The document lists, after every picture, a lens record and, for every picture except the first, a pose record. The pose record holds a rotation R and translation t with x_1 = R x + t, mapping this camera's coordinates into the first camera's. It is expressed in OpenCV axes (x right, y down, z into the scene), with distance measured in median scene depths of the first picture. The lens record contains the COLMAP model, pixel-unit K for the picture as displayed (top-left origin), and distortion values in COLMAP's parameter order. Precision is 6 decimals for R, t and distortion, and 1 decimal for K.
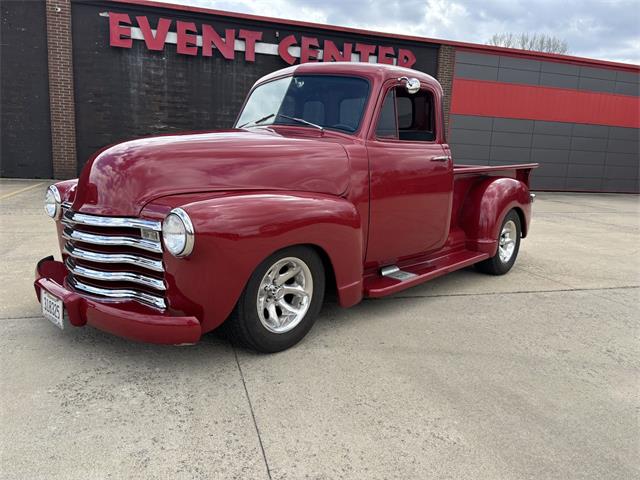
lens RADIAL K [[486.4, 0, 317.2], [0, 486.4, 240.9], [0, 0, 1]] dist [0.038090, -0.043629]
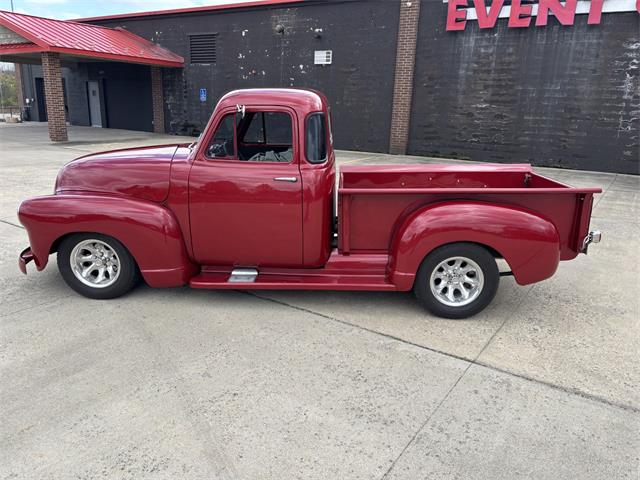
lens RADIAL K [[486.4, 0, 321.6], [0, 486.4, 245.7], [0, 0, 1]] dist [0.038090, -0.043629]
pose [[0.641159, 0.192764, -0.742803, 0.285291], [-0.135965, 0.981159, 0.137259, -0.046800], [0.755267, 0.012990, 0.655289, 0.100437]]
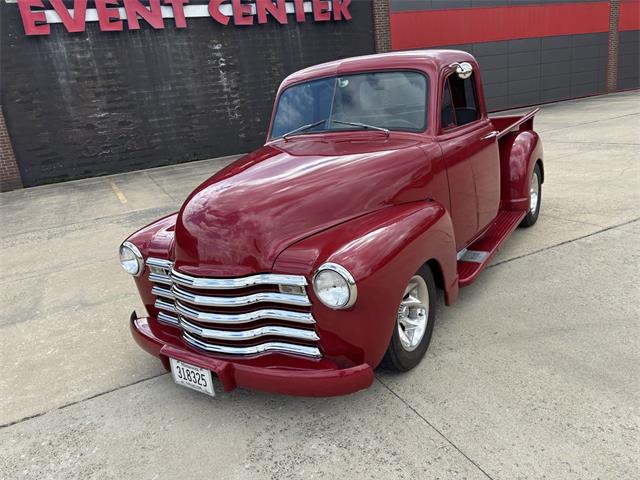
lens RADIAL K [[486.4, 0, 319.7], [0, 486.4, 243.0], [0, 0, 1]] dist [0.038090, -0.043629]
pose [[0.975411, -0.195548, 0.101662, -0.060185], [0.182981, 0.975640, 0.121015, -0.034596], [-0.122850, -0.099437, 0.987431, 0.005159]]
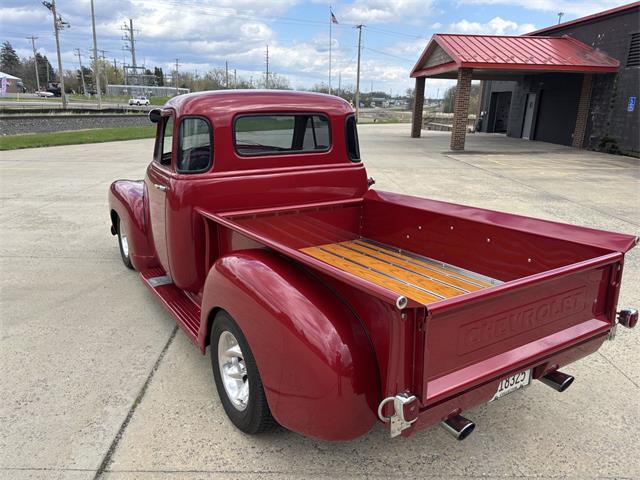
lens RADIAL K [[486.4, 0, 317.3], [0, 486.4, 237.5], [0, 0, 1]] dist [0.038090, -0.043629]
pose [[-0.264151, 0.209985, -0.941345, 0.286455], [-0.196579, 0.943802, 0.265695, -0.100885], [0.944236, 0.255232, -0.208027, 0.395531]]
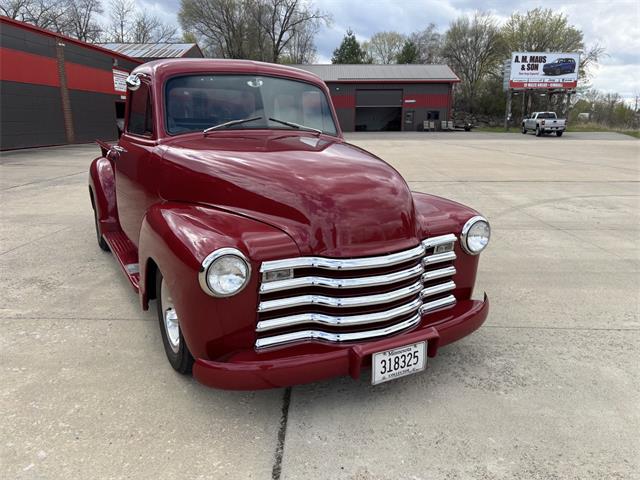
lens RADIAL K [[486.4, 0, 321.7], [0, 486.4, 242.2], [0, 0, 1]] dist [0.038090, -0.043629]
pose [[0.301990, -0.268823, 0.914624, -0.239364], [0.169643, 0.959259, 0.225929, -0.053855], [-0.938095, 0.086931, 0.335291, 0.144370]]
